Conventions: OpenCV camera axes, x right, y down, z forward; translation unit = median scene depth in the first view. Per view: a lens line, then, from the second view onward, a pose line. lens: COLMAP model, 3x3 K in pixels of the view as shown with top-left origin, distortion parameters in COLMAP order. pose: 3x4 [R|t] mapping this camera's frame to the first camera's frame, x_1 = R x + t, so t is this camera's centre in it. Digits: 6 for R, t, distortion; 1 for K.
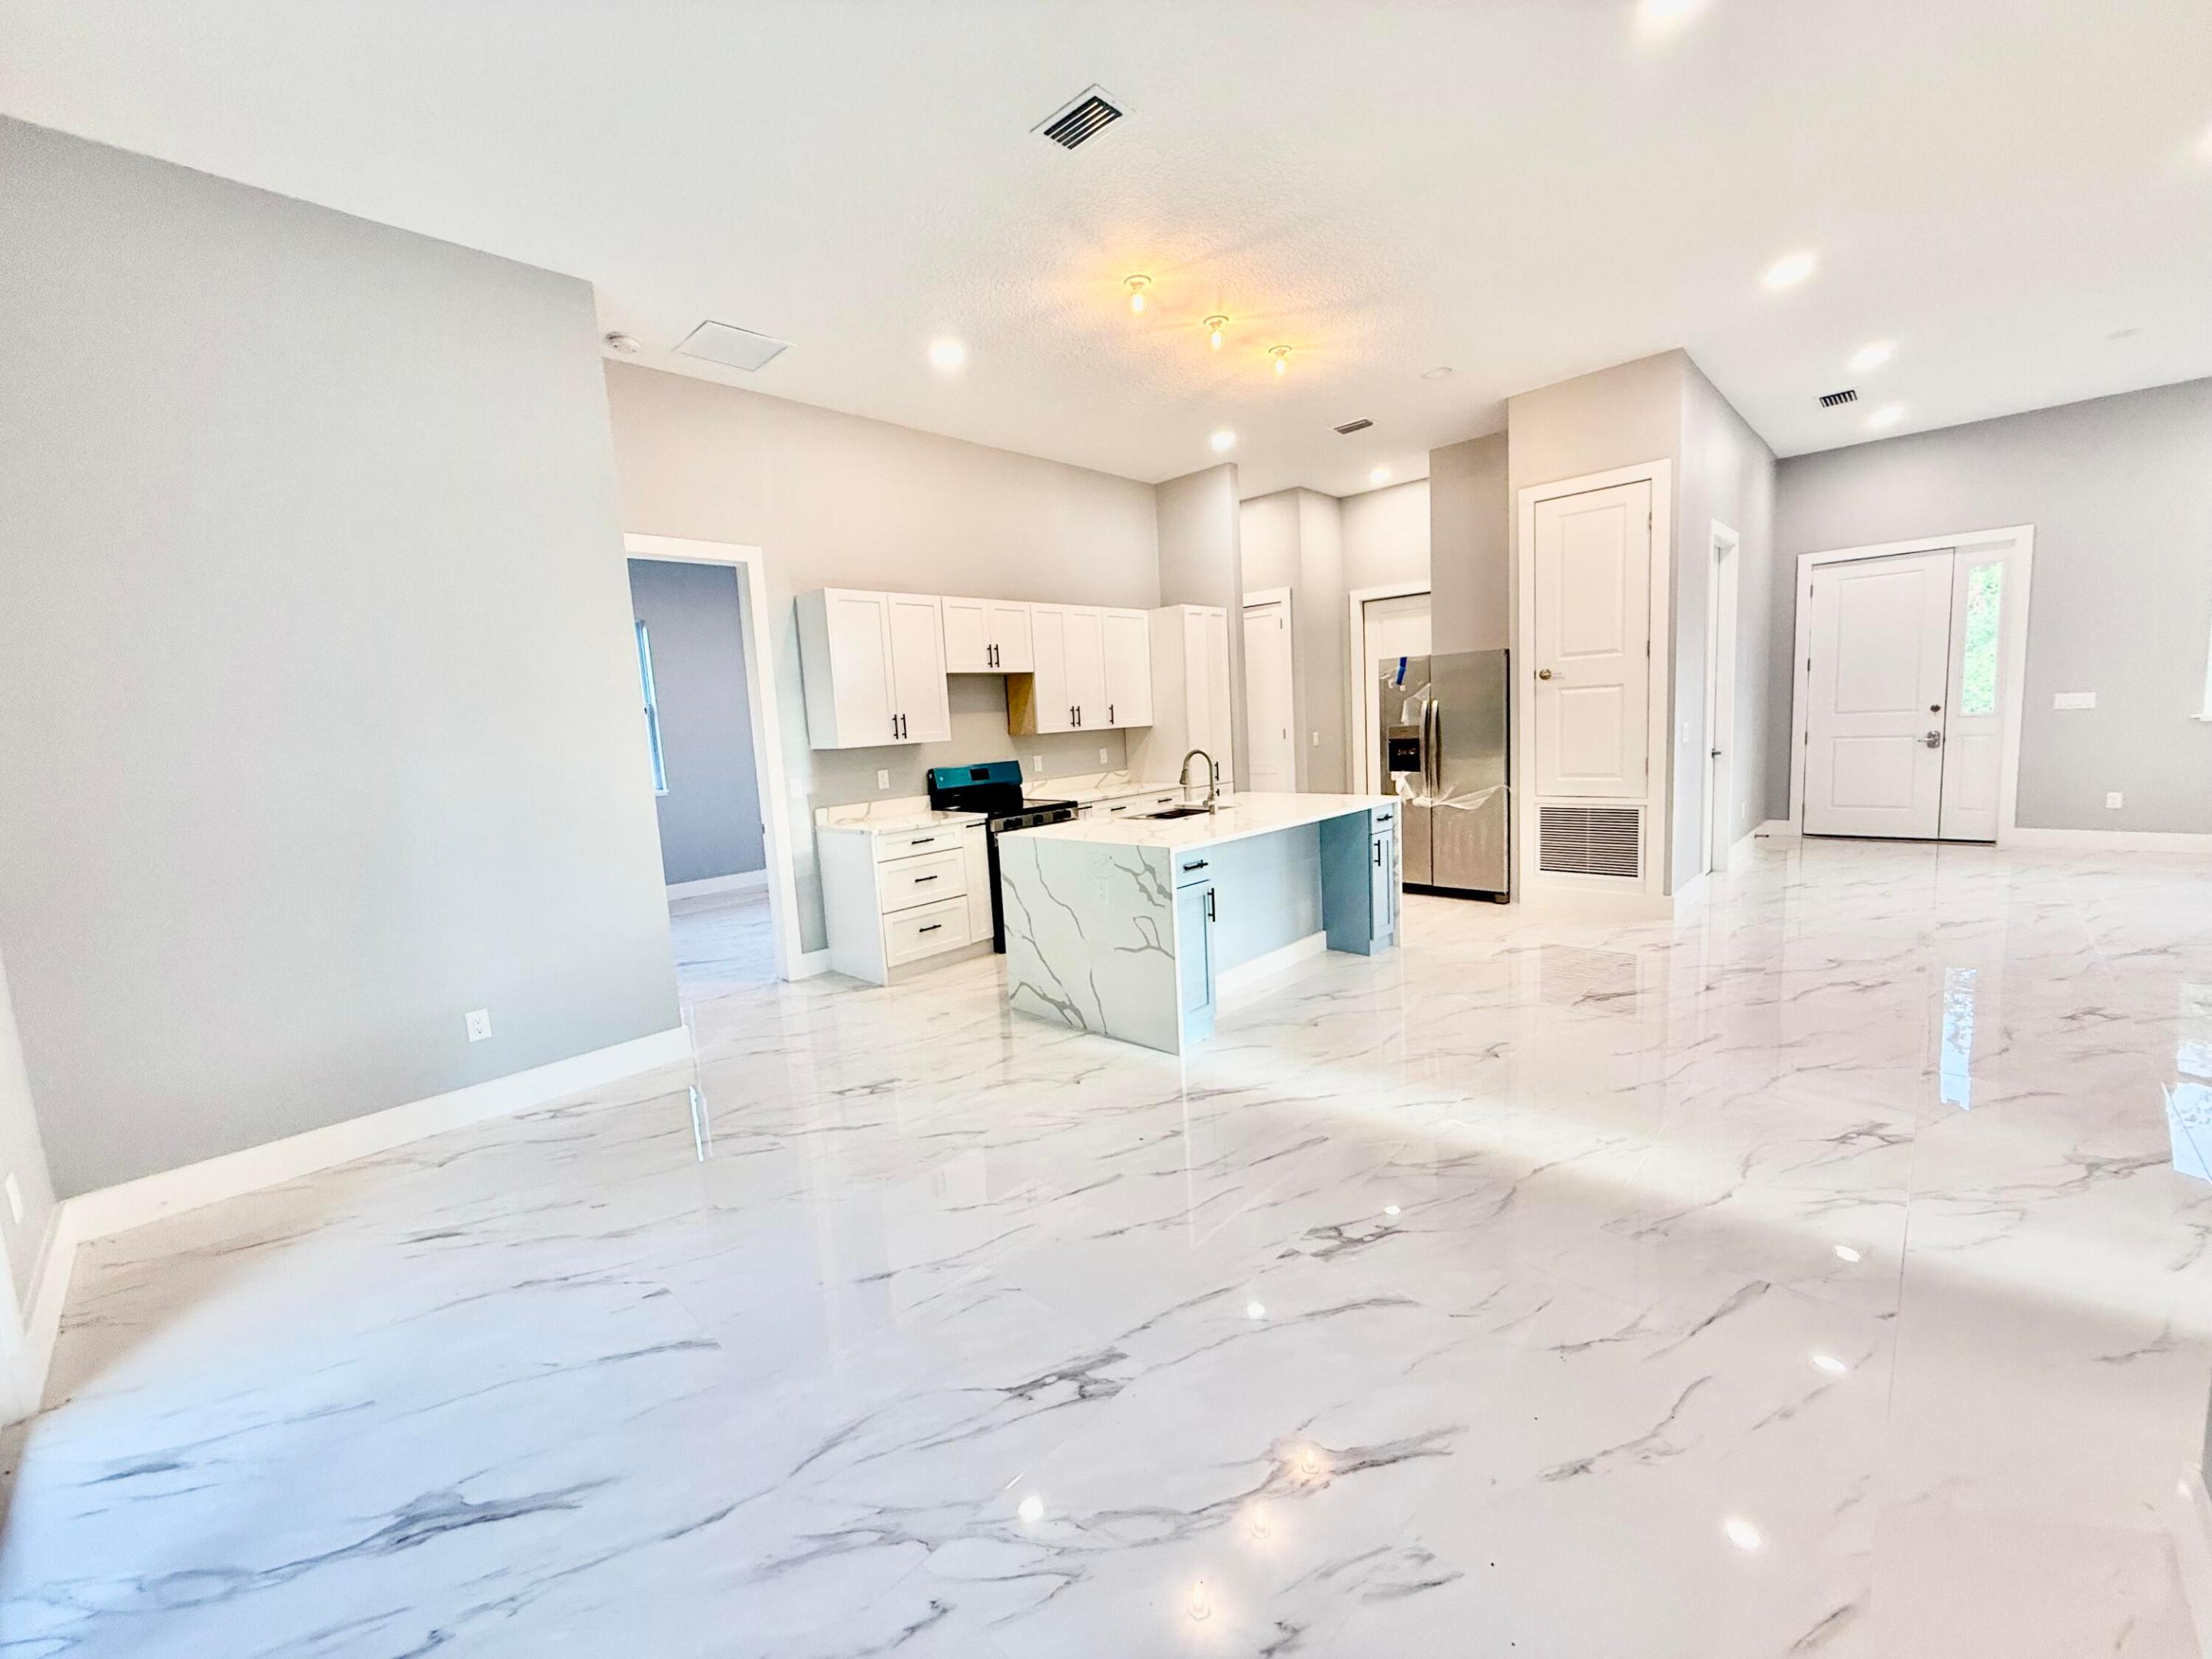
lens RADIAL K [[882.8, 0, 1096.3], [0, 882.8, 825.2], [0, 0, 1]] dist [0.001969, 0.000212]
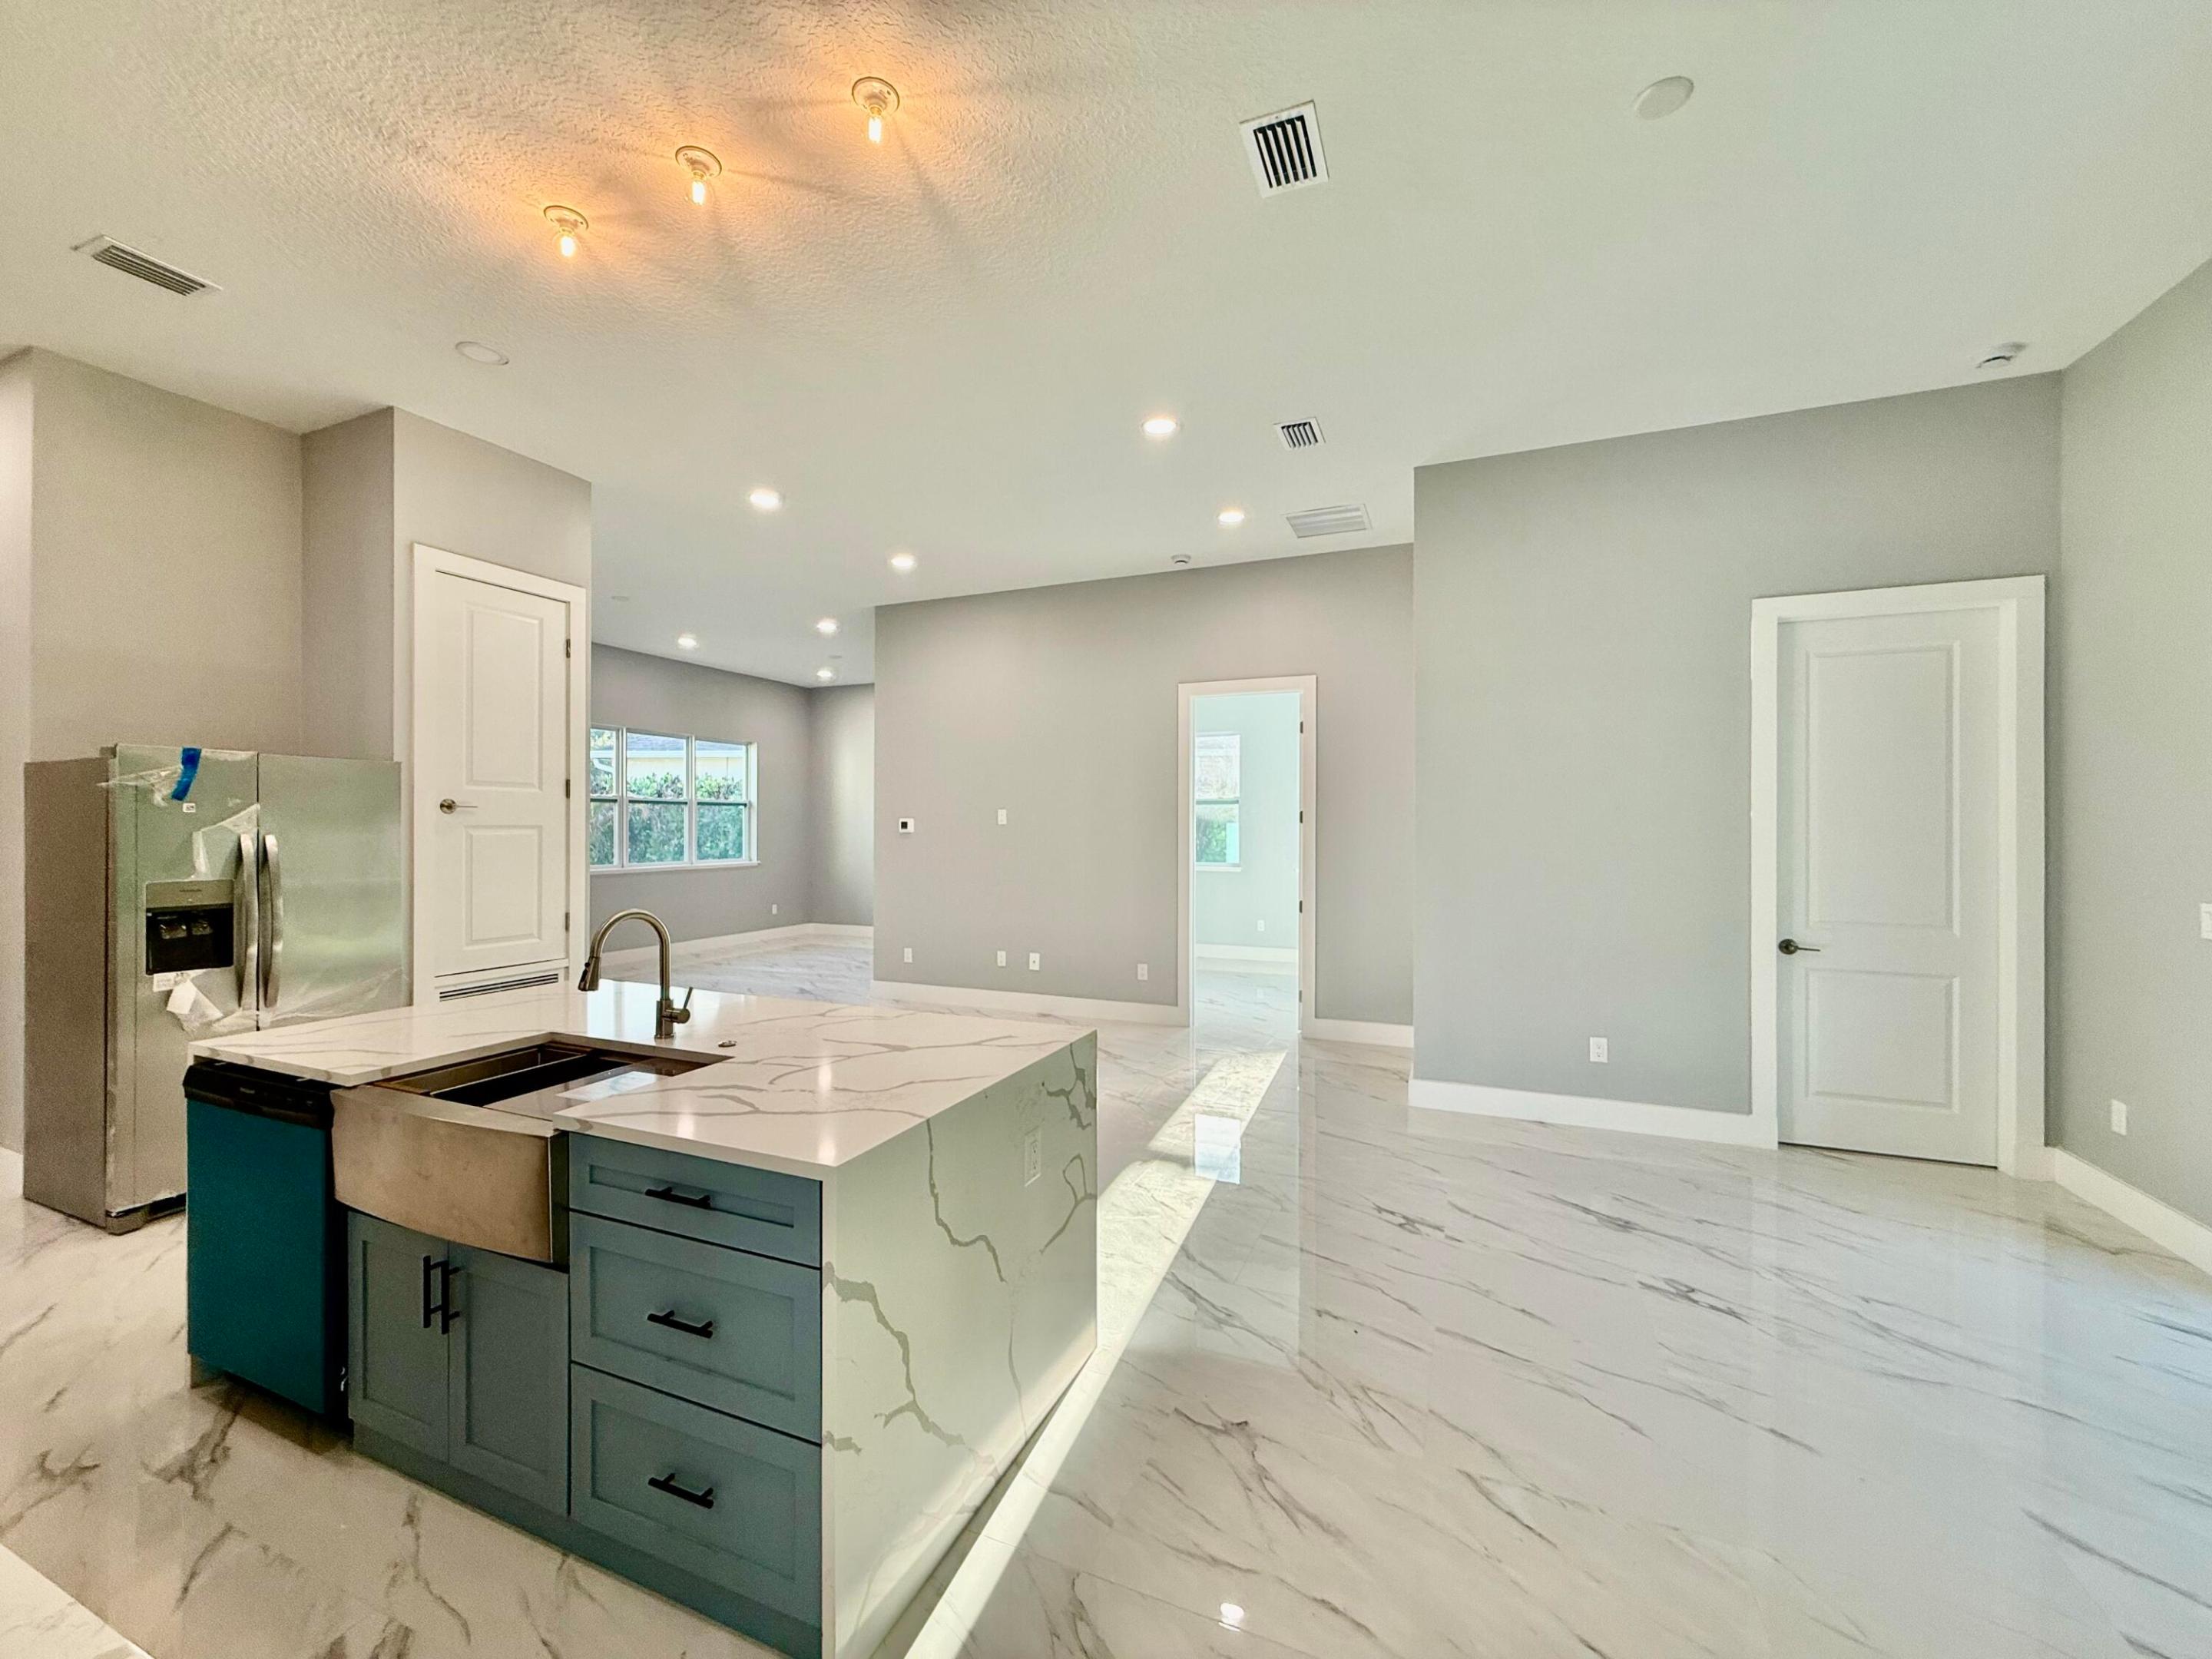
lens RADIAL K [[881.5, 0, 1099.9], [0, 881.5, 825.8], [0, 0, 1]] dist [0.000037, 0.000422]
pose [[-0.355047, 0.057492, 0.933079, -0.393770], [0.129394, 0.991522, -0.011857, -0.085564], [-0.925850, 0.116525, -0.359476, 0.855838]]
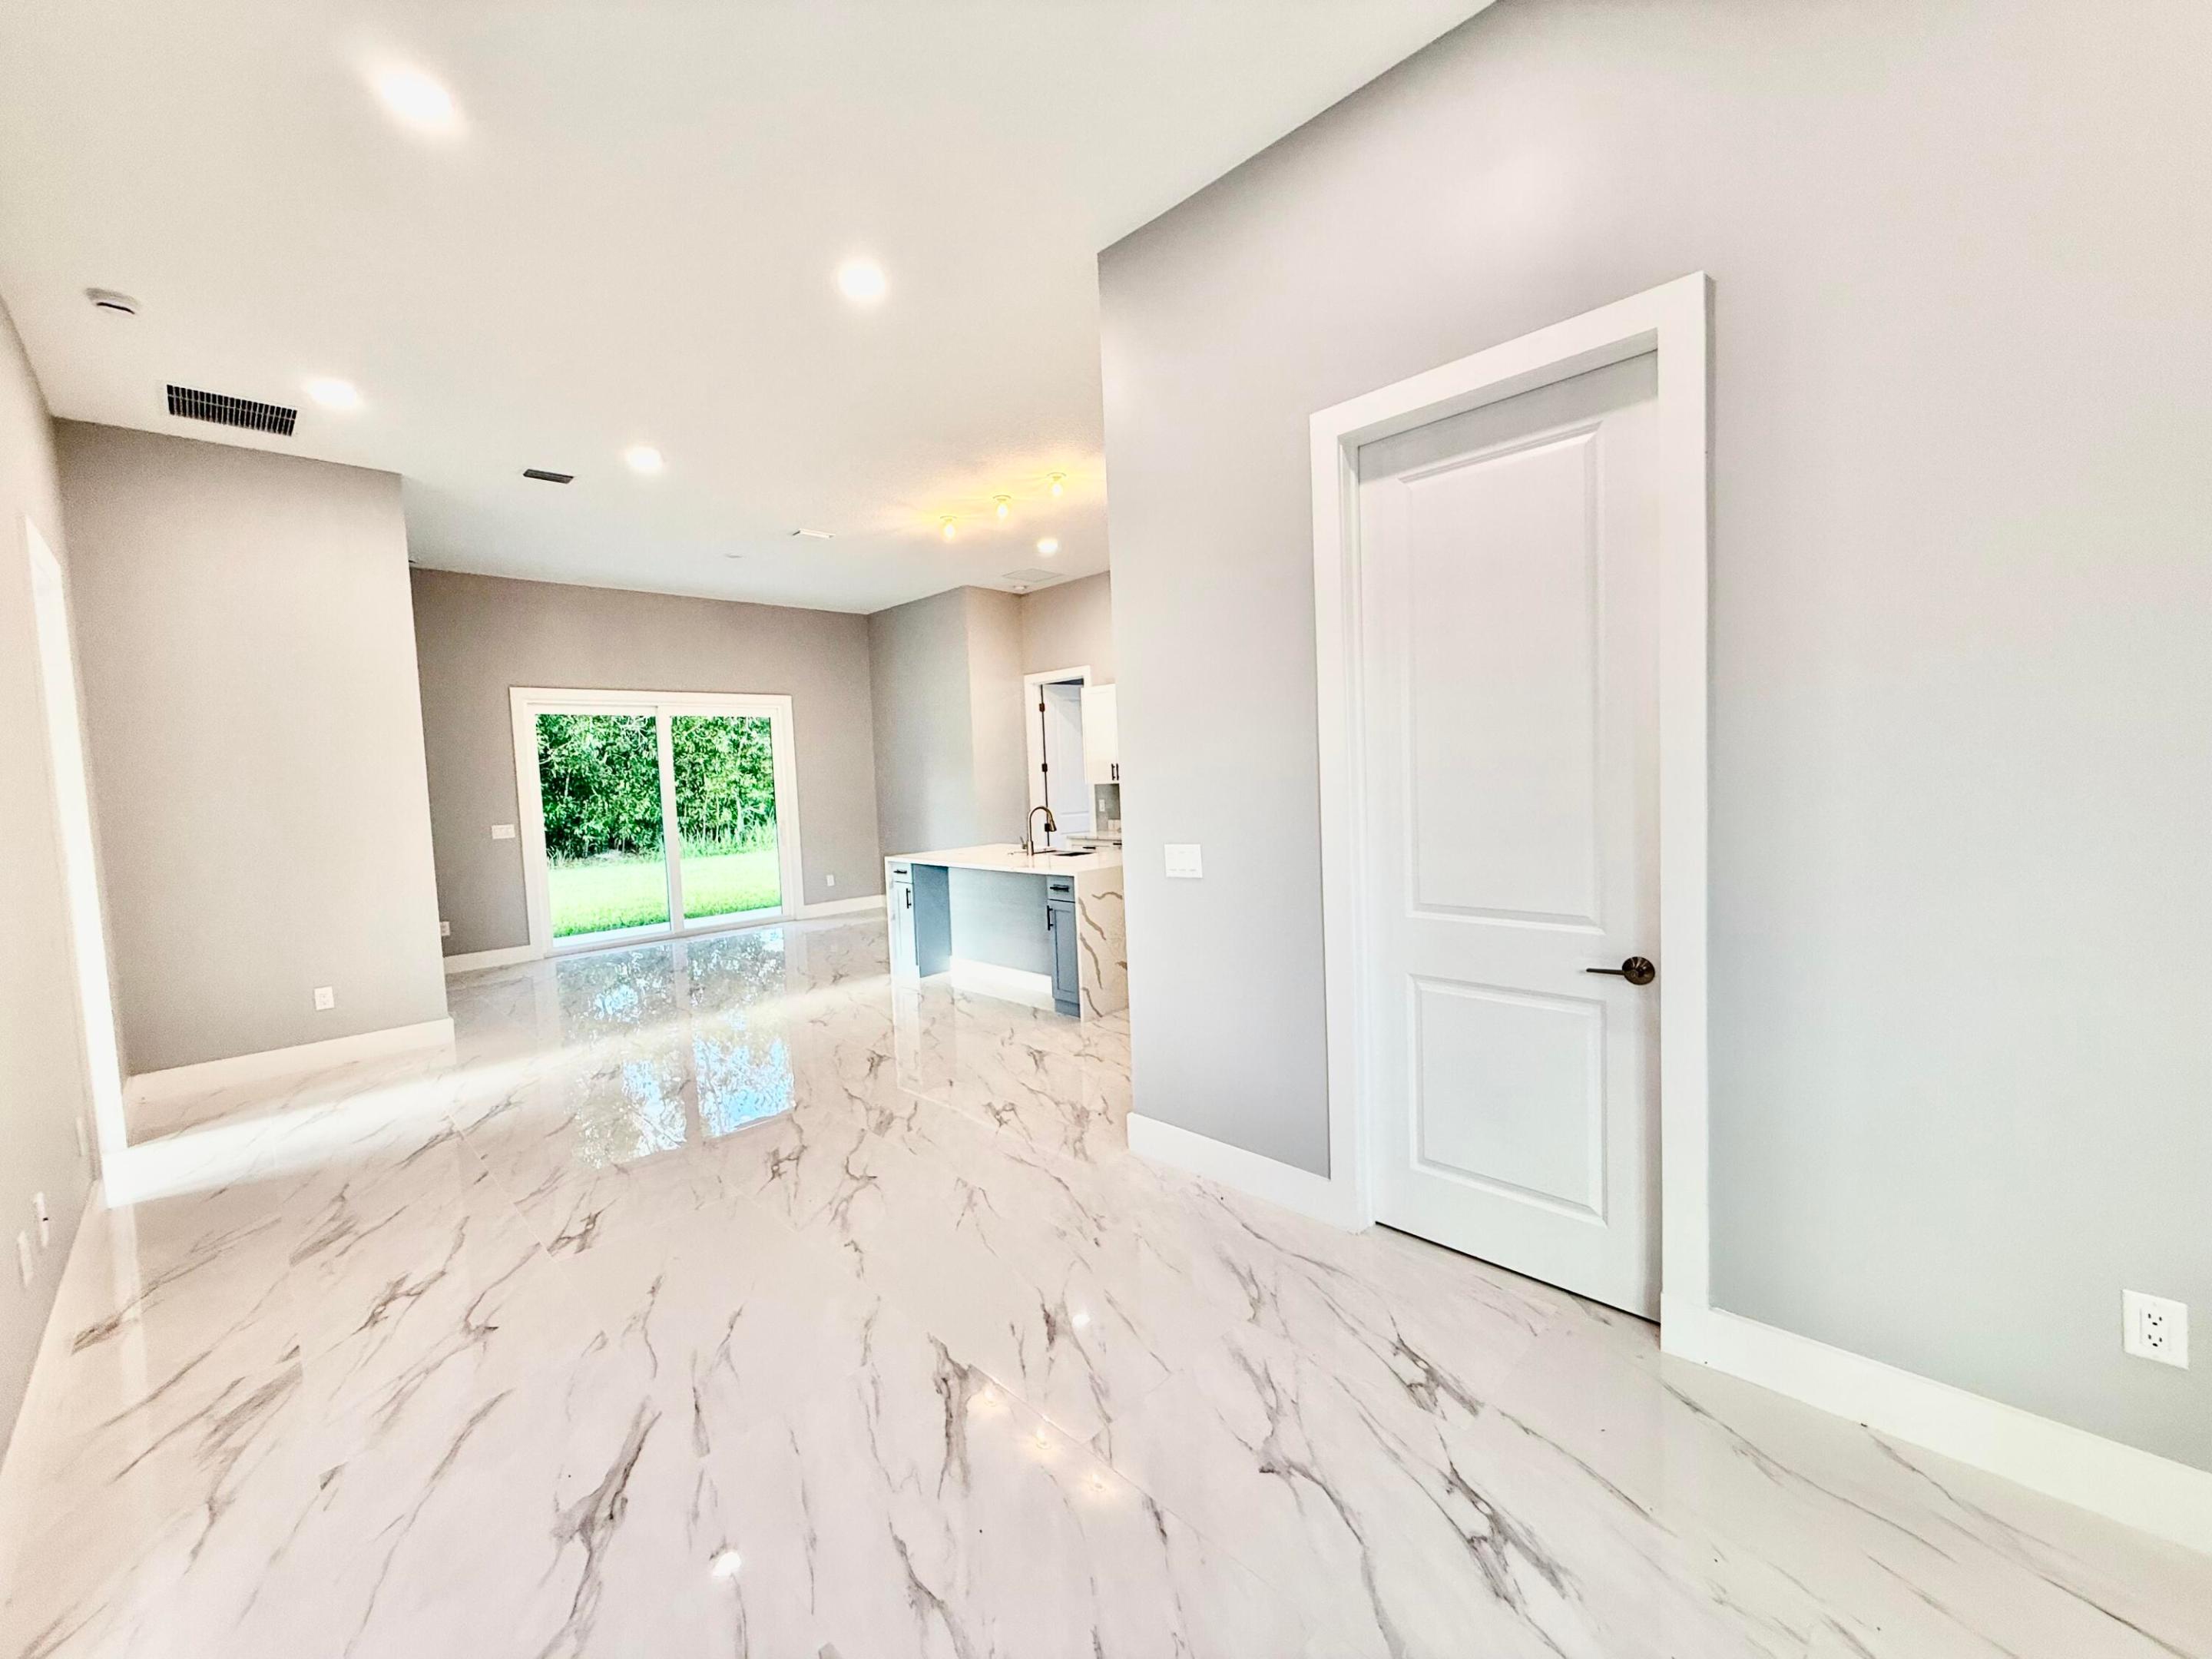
lens RADIAL K [[881.5, 0, 1099.9], [0, 881.5, 825.8], [0, 0, 1]] dist [0.000037, 0.000422]
pose [[-0.017631, 0.118897, -0.992750, 1.307890], [-0.079266, 0.989613, 0.119929, -0.202845], [0.996698, 0.080805, -0.008023, 1.012416]]
